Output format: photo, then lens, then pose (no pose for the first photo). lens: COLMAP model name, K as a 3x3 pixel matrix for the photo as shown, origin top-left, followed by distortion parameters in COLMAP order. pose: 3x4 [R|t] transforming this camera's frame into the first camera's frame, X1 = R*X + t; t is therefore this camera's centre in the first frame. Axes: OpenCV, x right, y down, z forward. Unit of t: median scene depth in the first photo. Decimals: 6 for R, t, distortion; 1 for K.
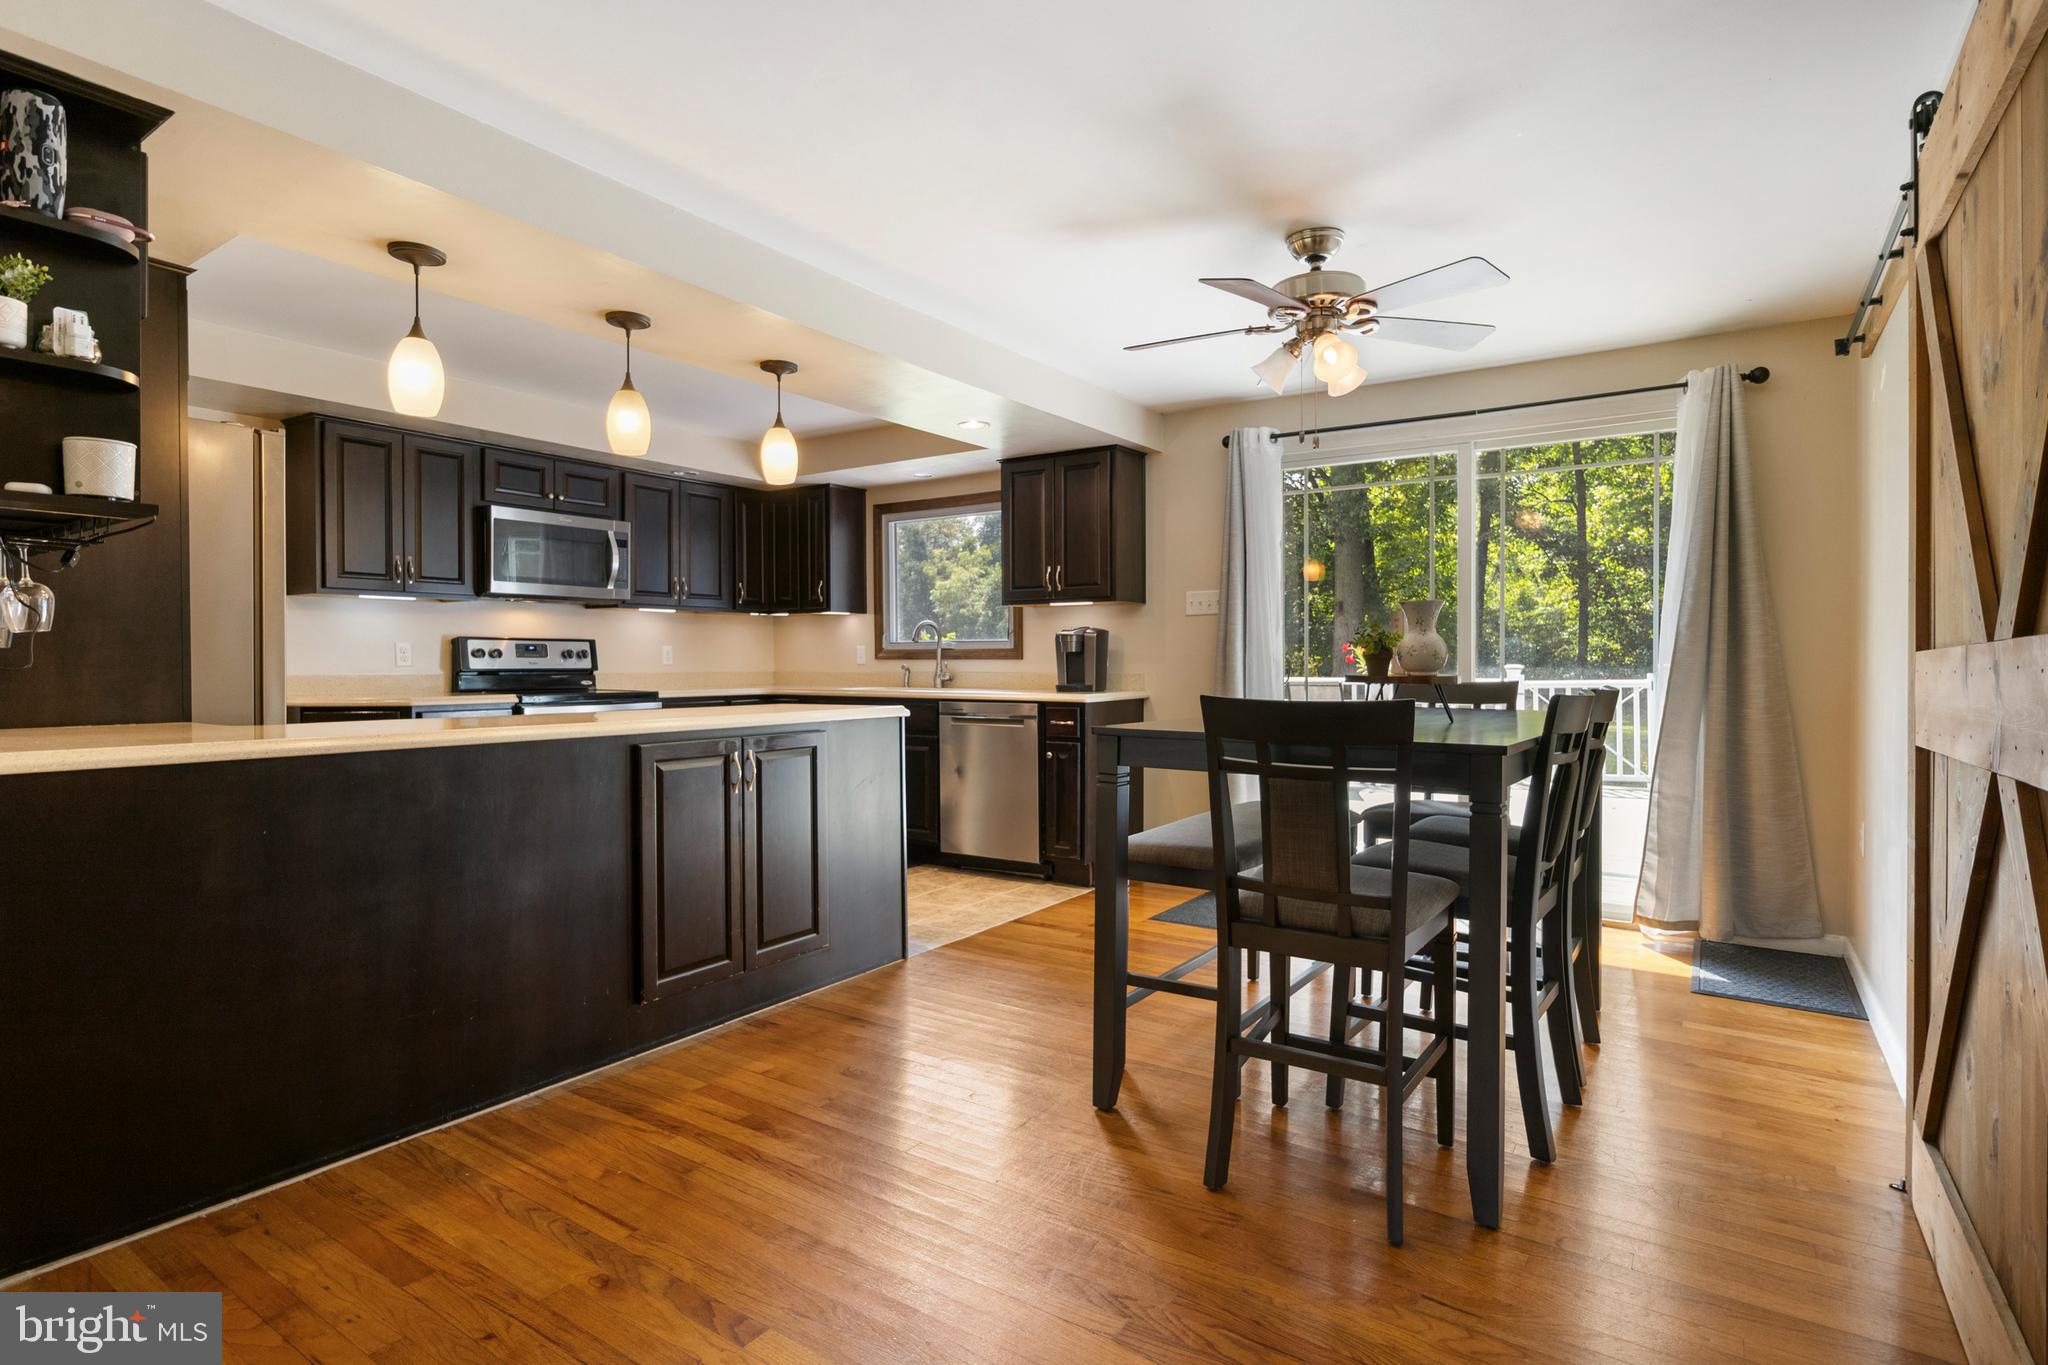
lens RADIAL K [[1032.7, 0, 1017.3], [0, 1032.7, 676.1], [0, 0, 1]] dist [-0.009382, -0.001235]
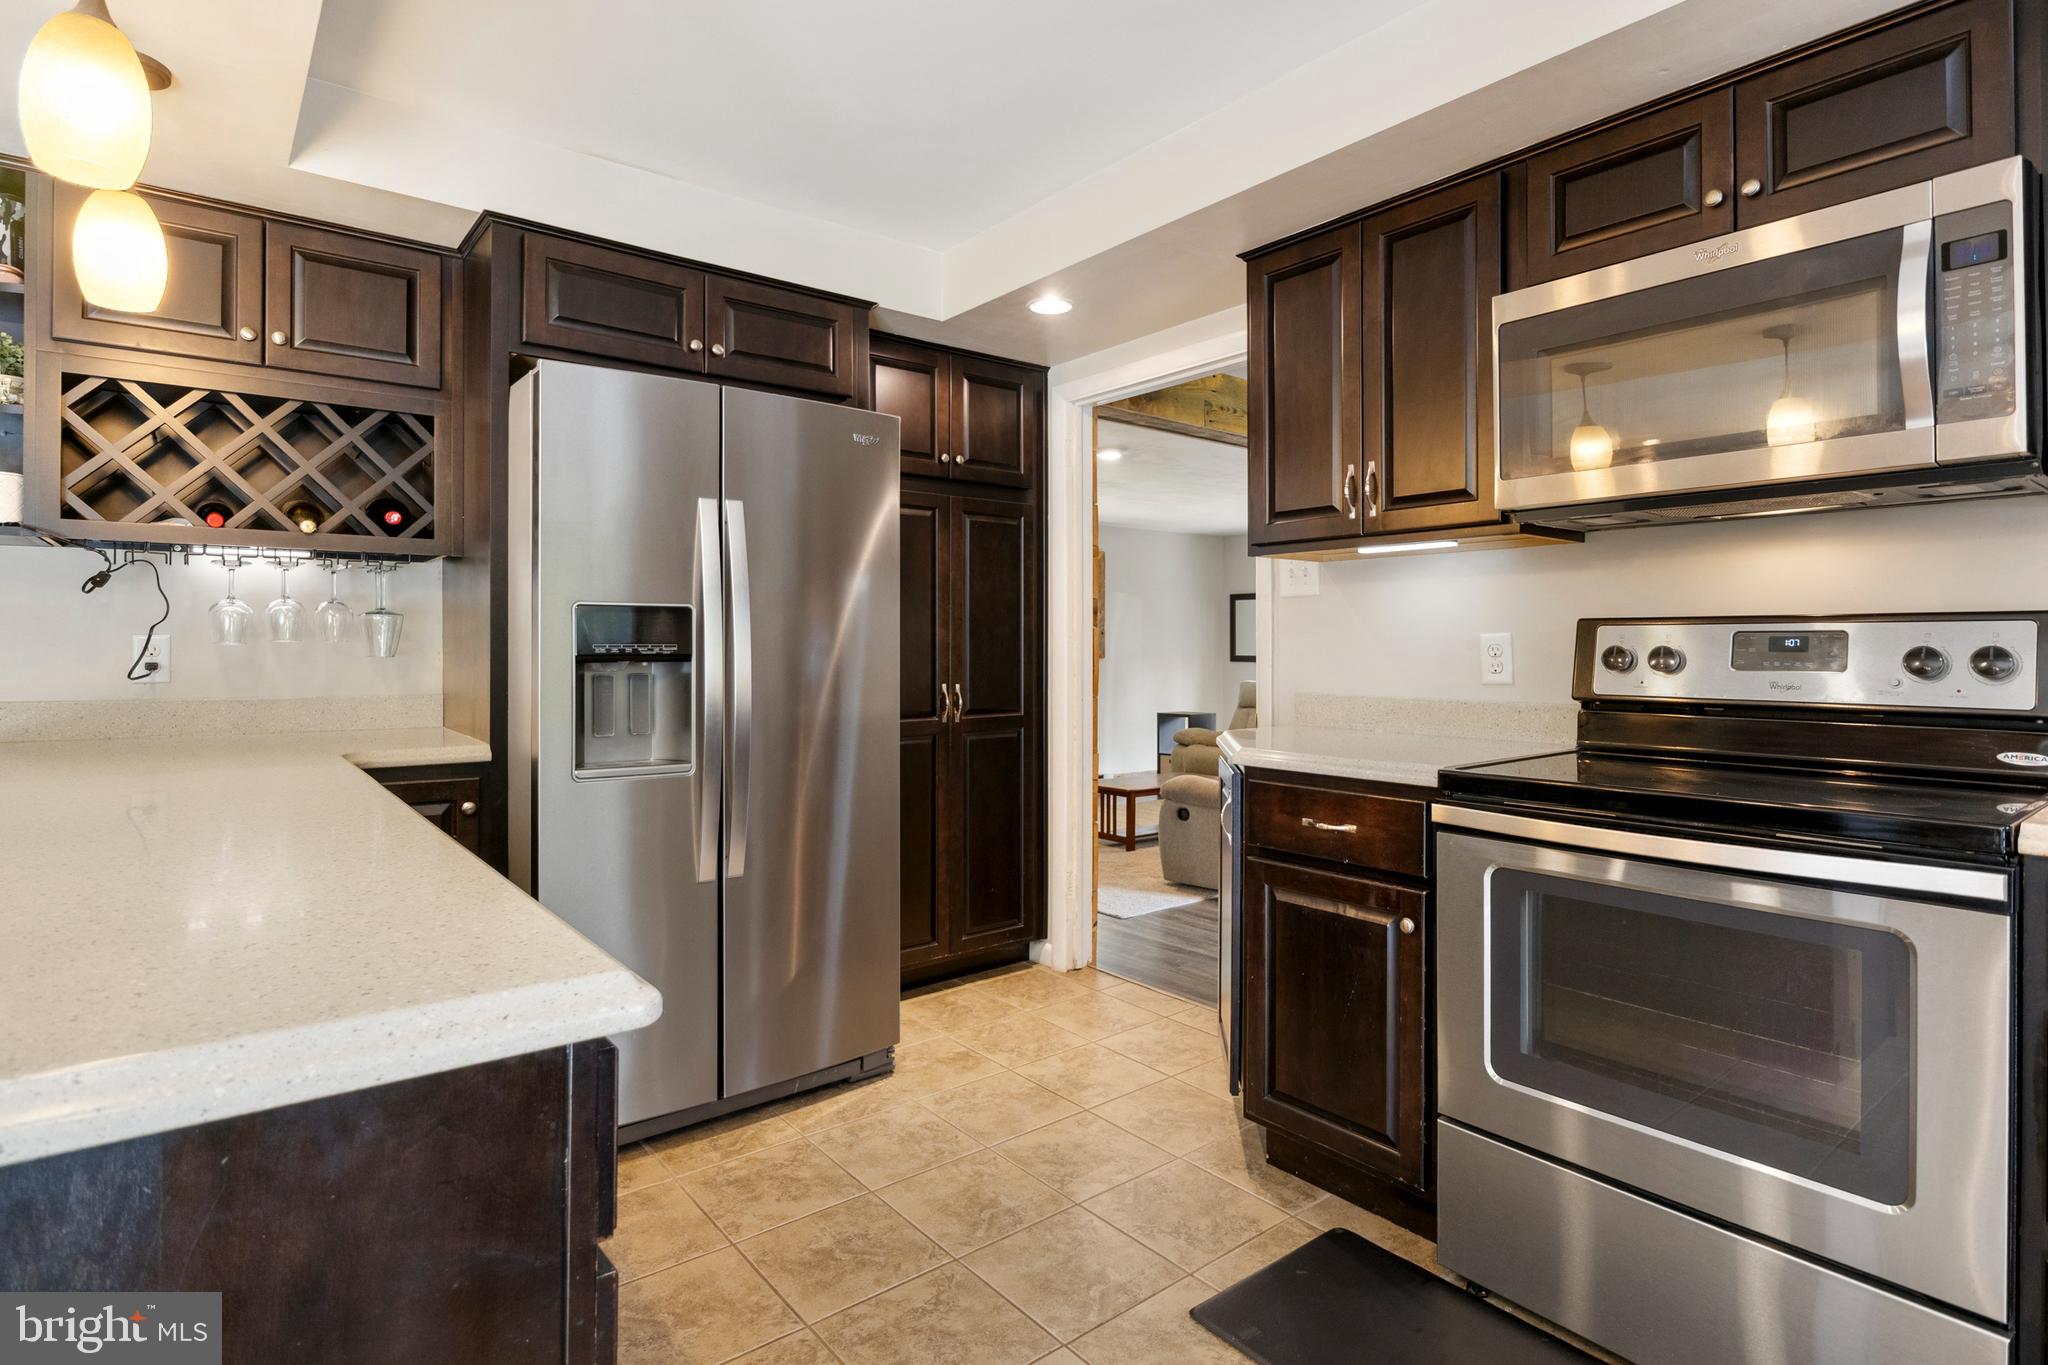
lens RADIAL K [[1032.7, 0, 1019.0], [0, 1032.7, 643.5], [0, 0, 1]] dist [-0.009382, -0.001235]
pose [[-0.298143, -0.003244, -0.954516, -0.057972], [-0.015202, 0.999884, 0.001350, -0.022812], [0.954400, 0.014913, -0.298158, 0.827695]]
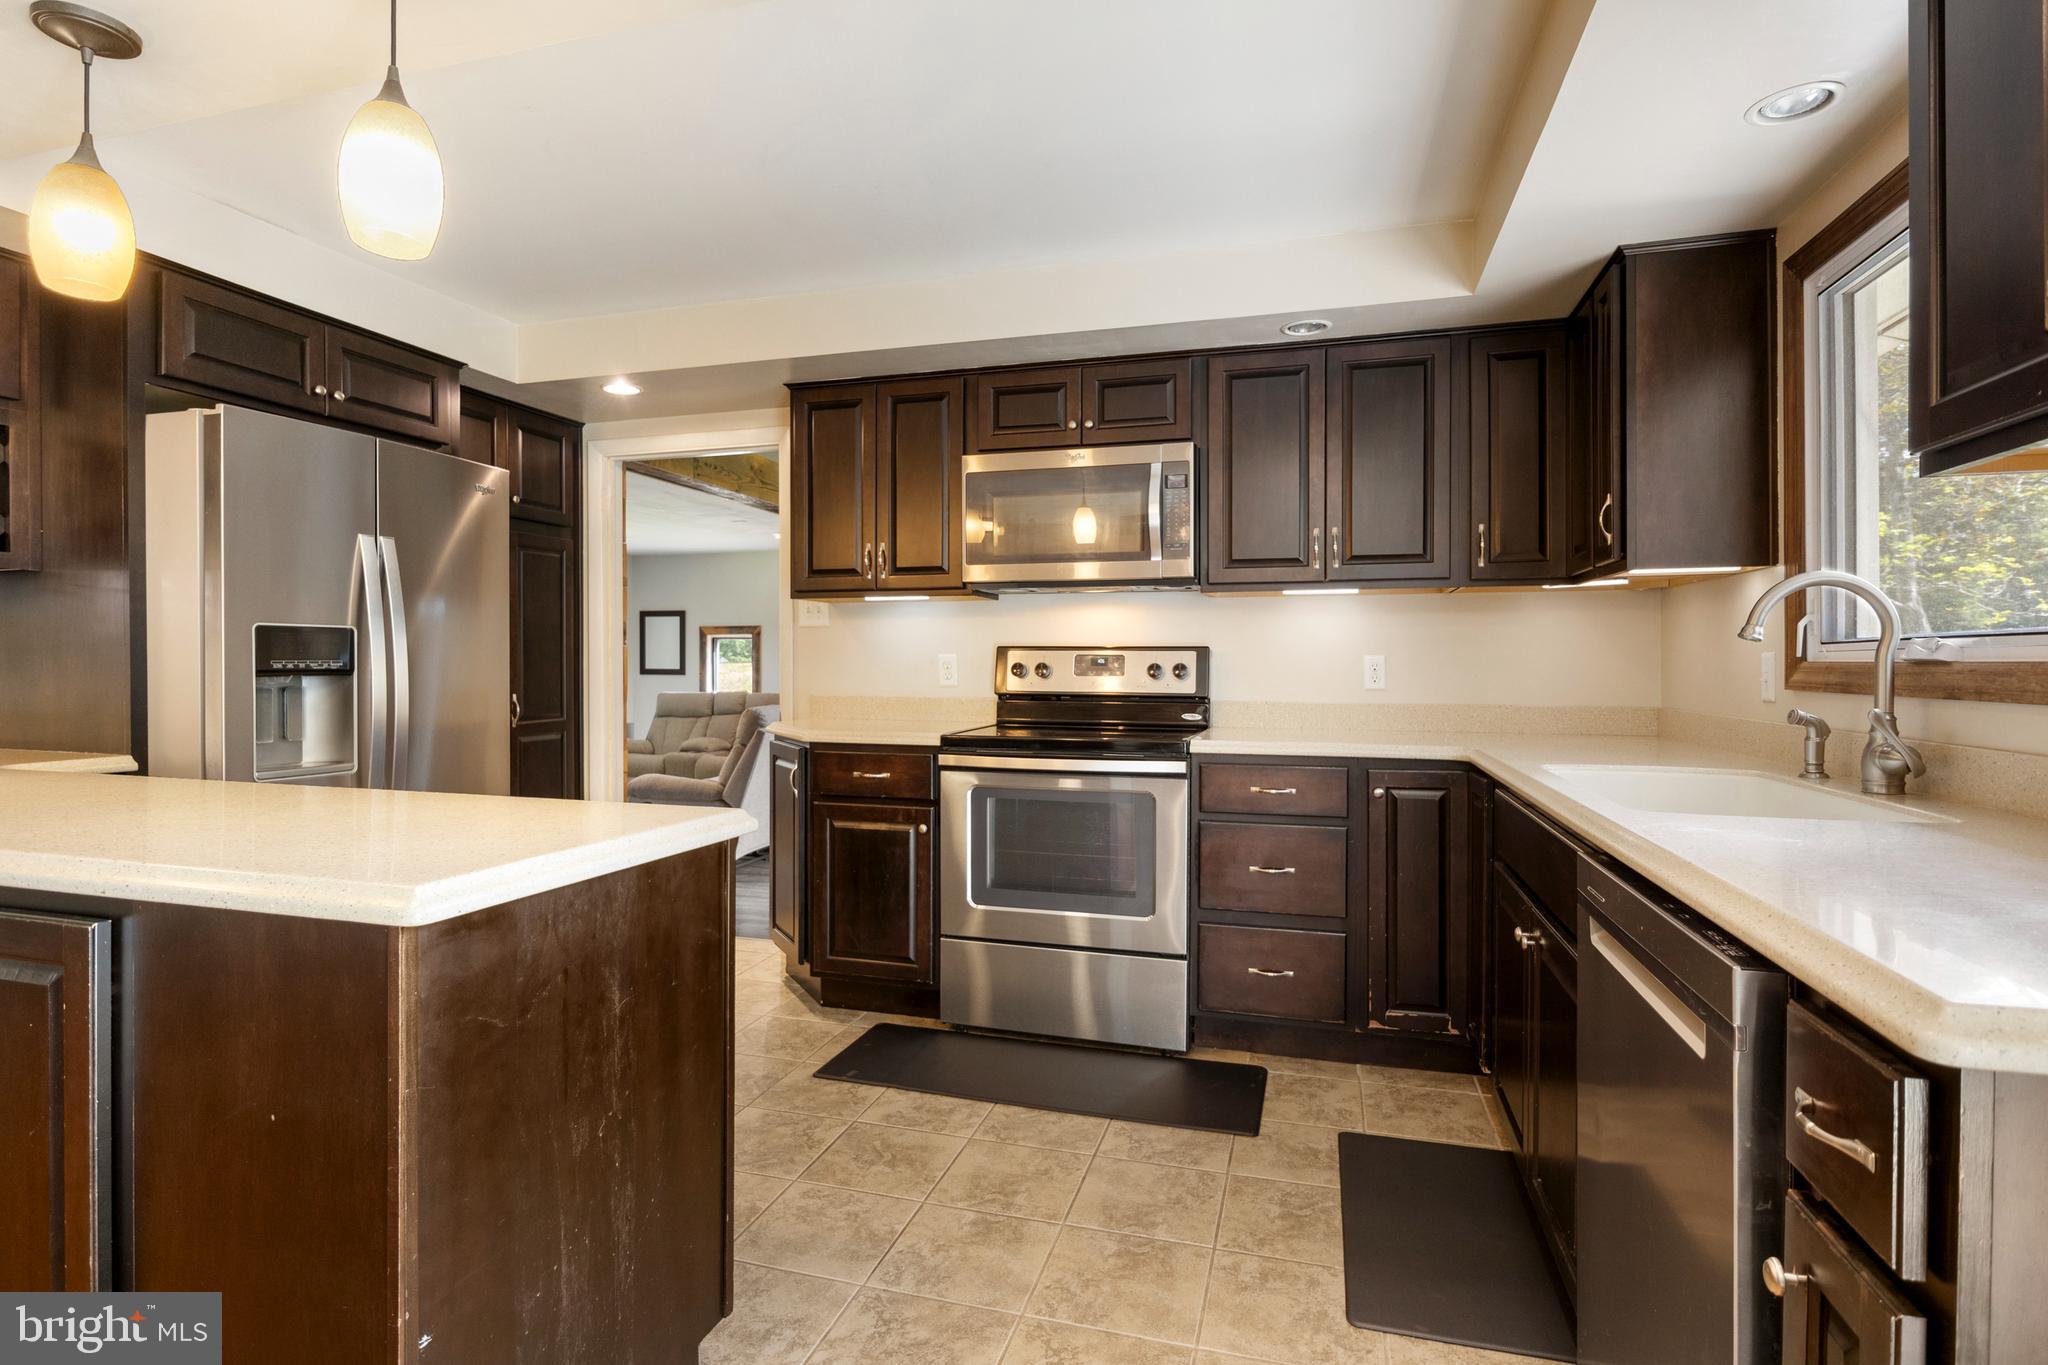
lens RADIAL K [[1032.7, 0, 1012.1], [0, 1032.7, 670.5], [0, 0, 1]] dist [-0.009382, -0.001235]
pose [[0.299990, 0.009580, -0.953894, 0.139844], [-0.016846, 0.999847, 0.004743, -0.022721], [0.953794, 0.014647, 0.300106, 0.724268]]
